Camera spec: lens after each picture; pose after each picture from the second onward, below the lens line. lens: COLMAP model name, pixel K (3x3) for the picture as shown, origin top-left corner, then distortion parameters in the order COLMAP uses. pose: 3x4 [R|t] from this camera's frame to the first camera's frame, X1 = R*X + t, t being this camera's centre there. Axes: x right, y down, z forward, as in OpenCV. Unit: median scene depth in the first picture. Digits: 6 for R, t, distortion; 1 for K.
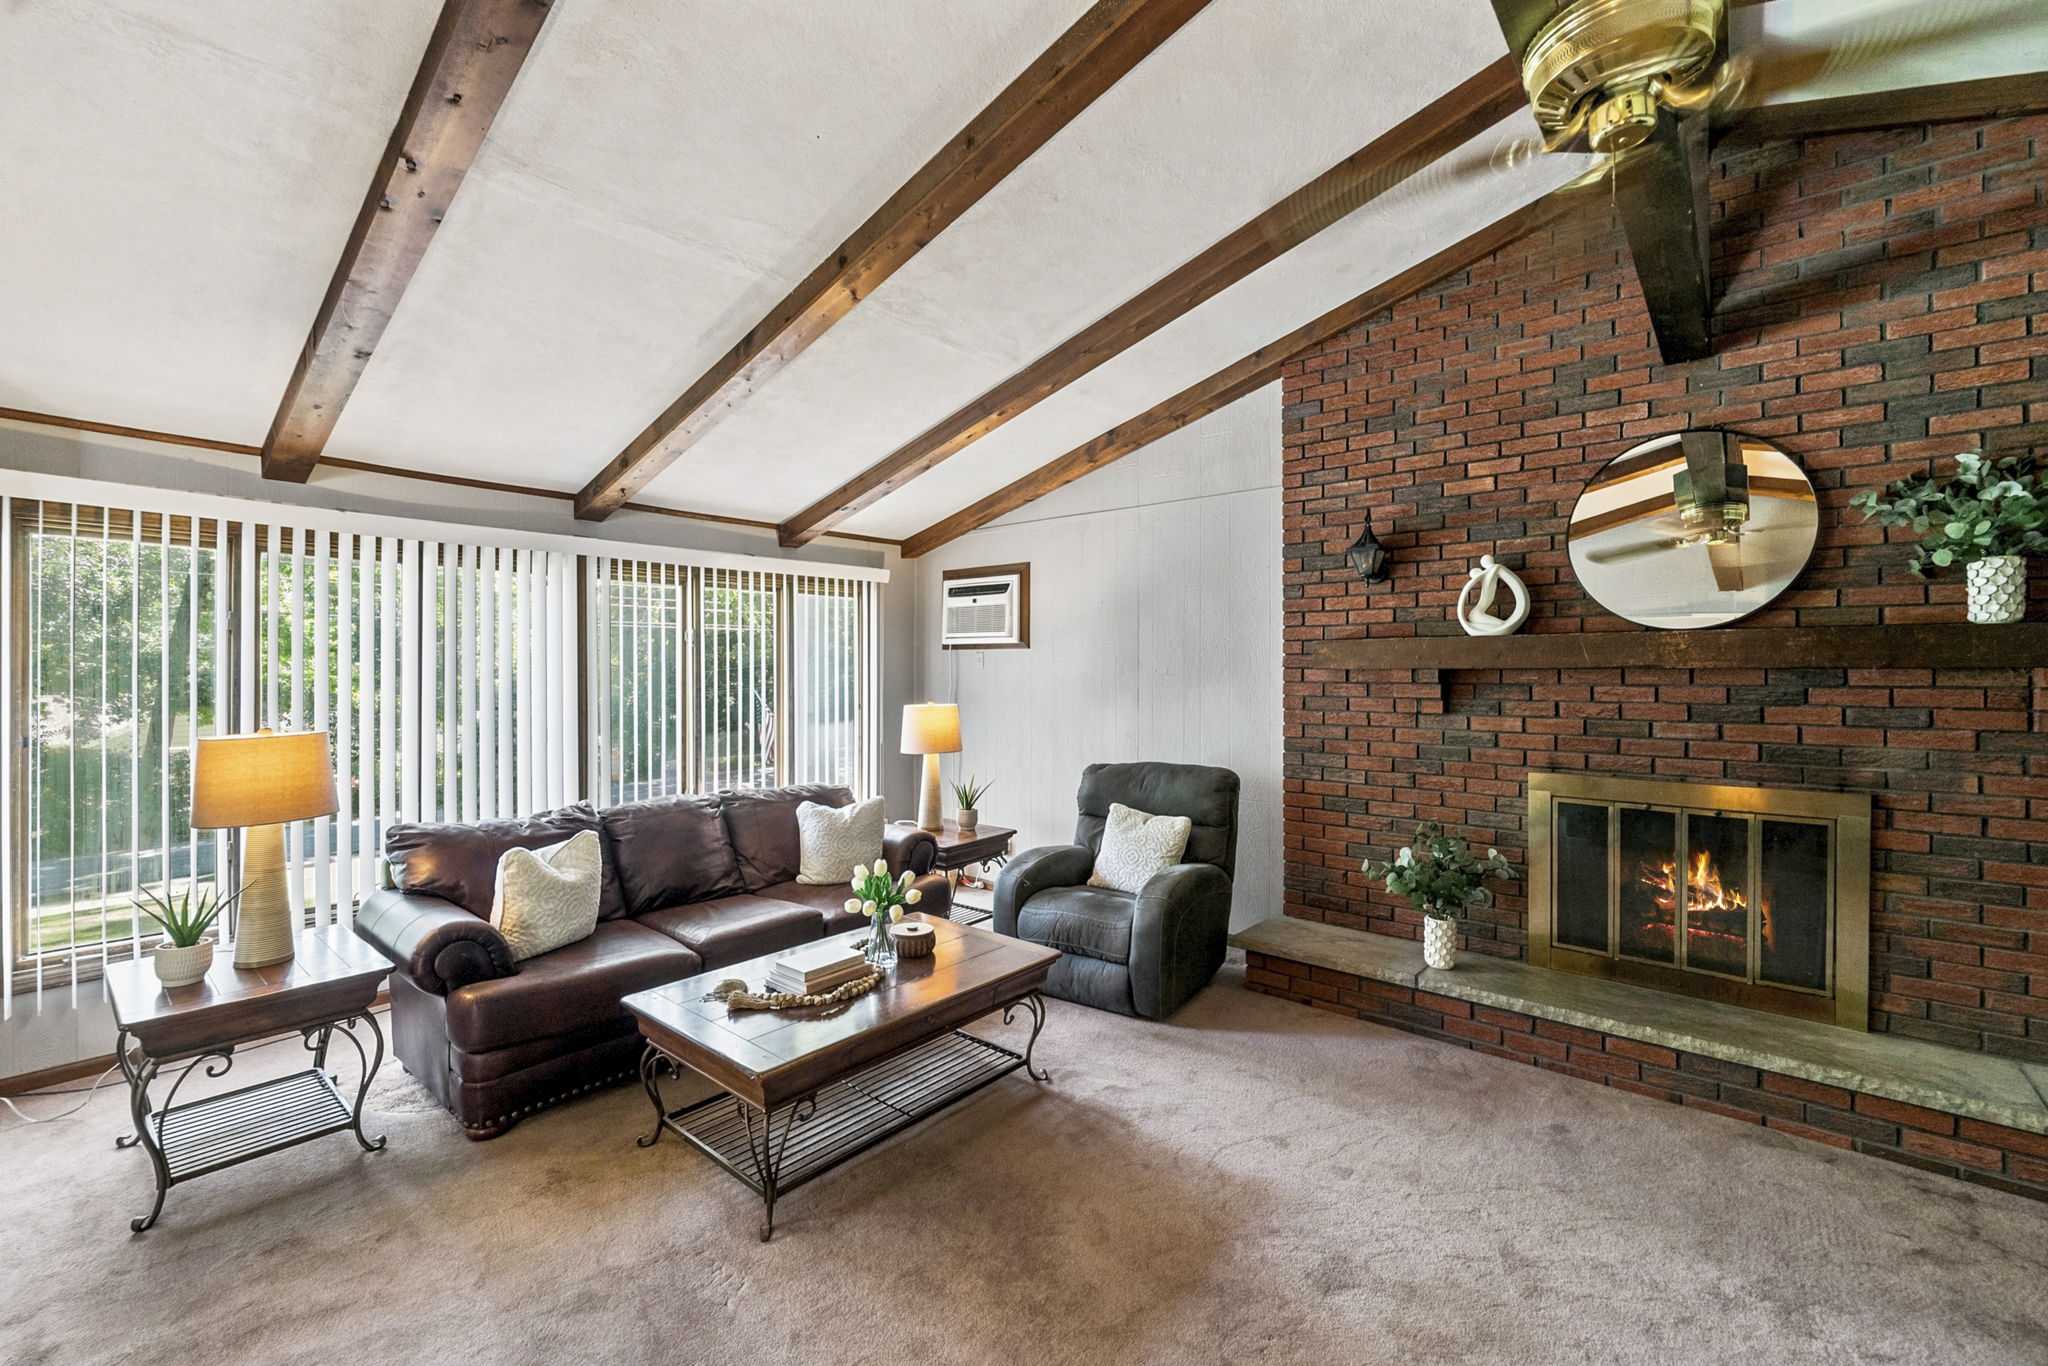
lens RADIAL K [[851.9, 0, 1031.0], [0, 851.9, 671.3], [0, 0, 1]] dist [-0.001598, -0.000384]
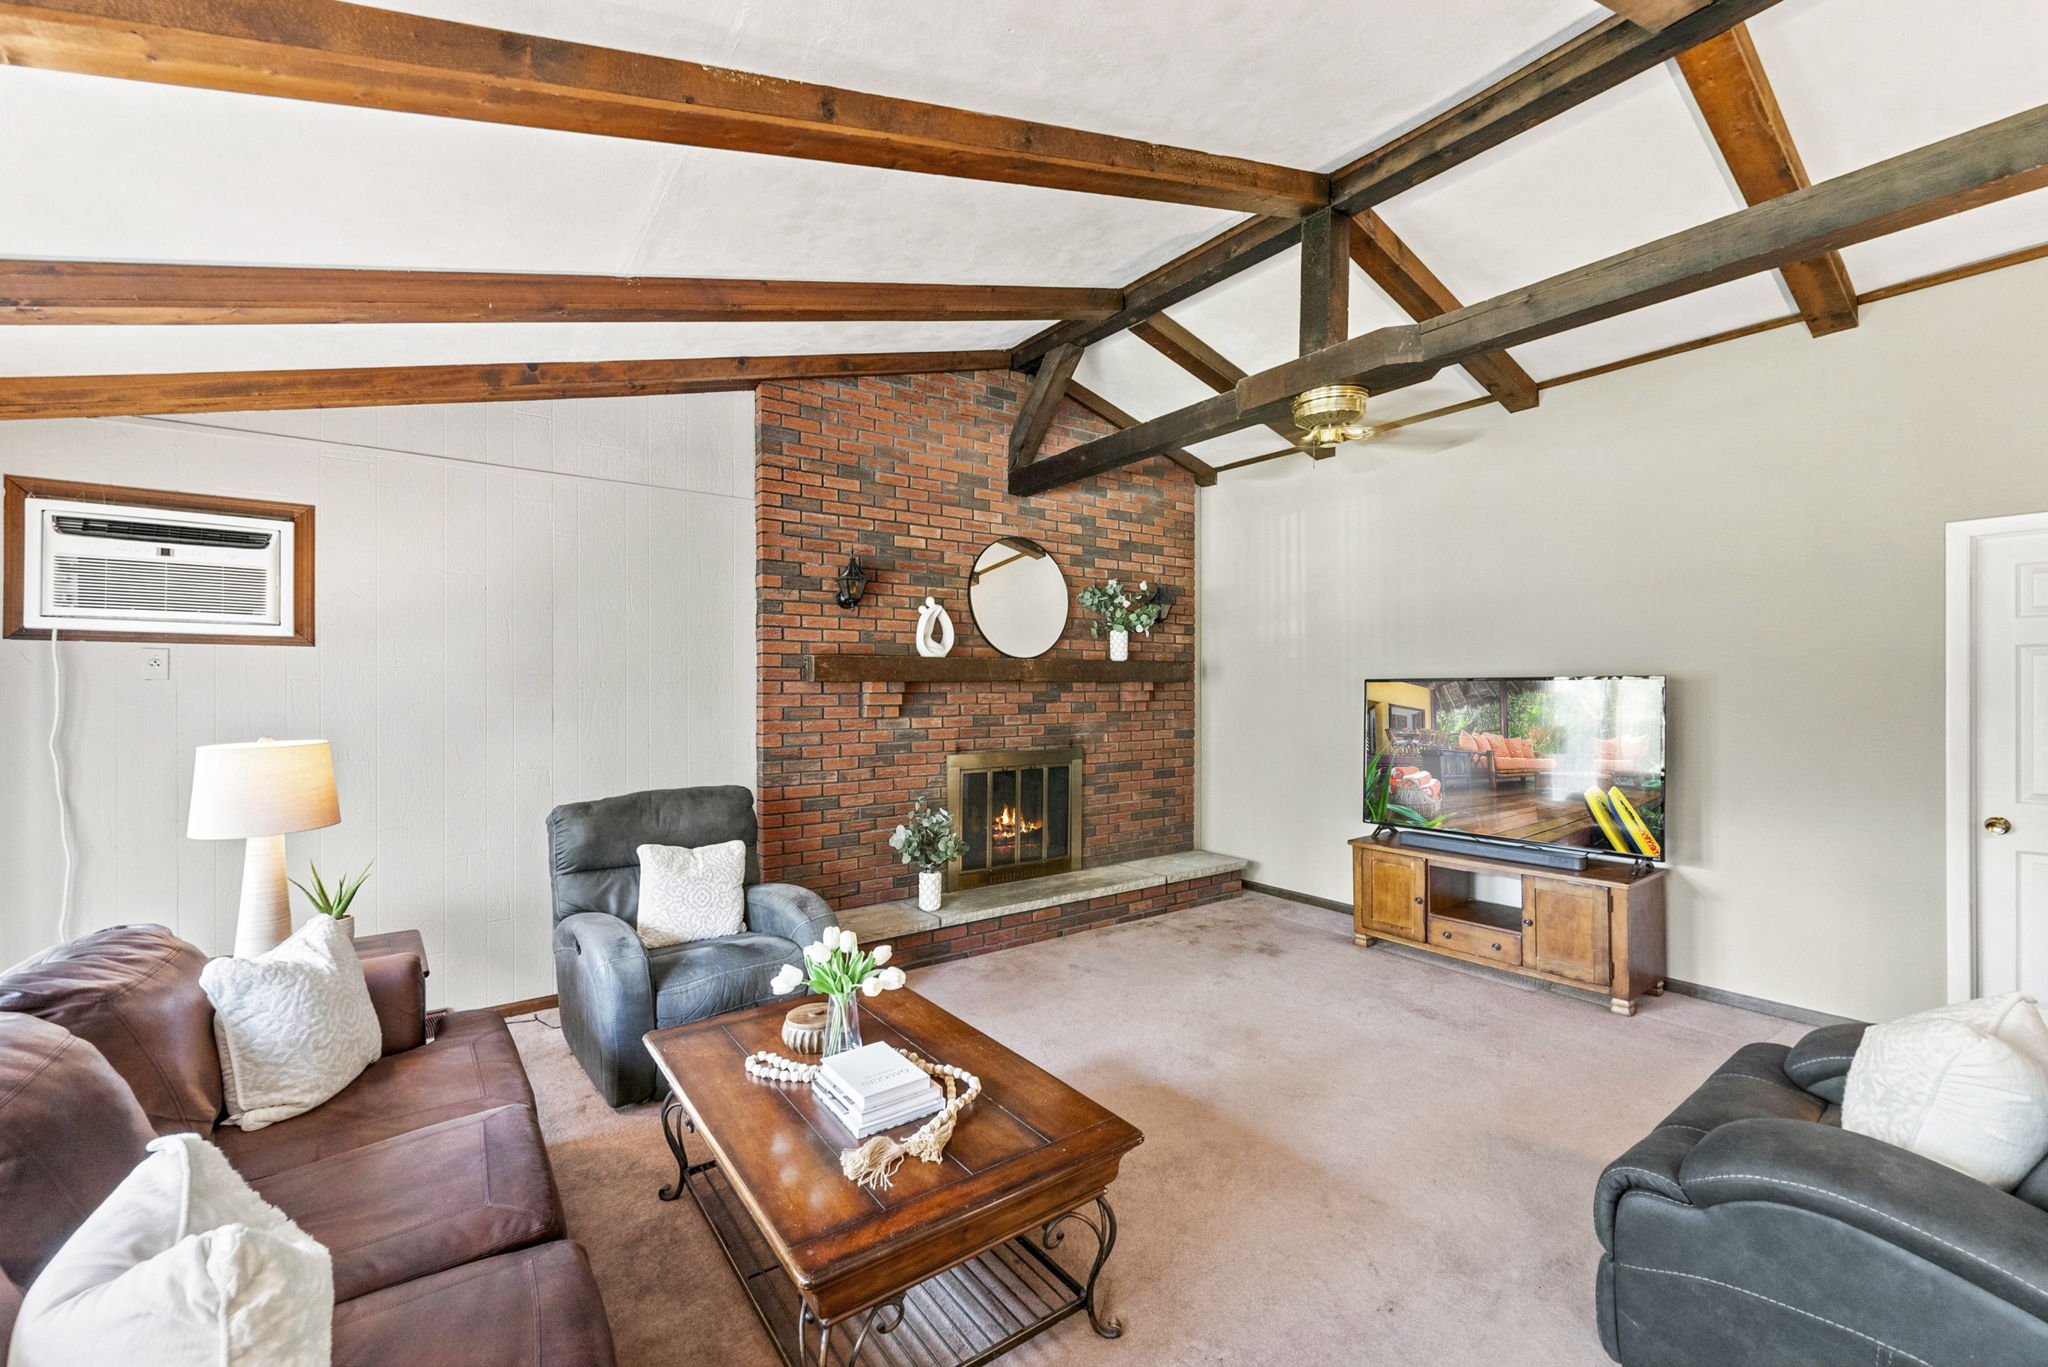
lens RADIAL K [[830.0, 0, 1029.0], [0, 830.0, 689.0], [0, 0, 1]] dist [-0.003646, -0.000219]
pose [[0.229605, -0.001941, 0.973282, -0.647088], [0.004028, 0.999991, 0.001044, 0.007410], [-0.973275, 0.003681, 0.229611, 0.502790]]
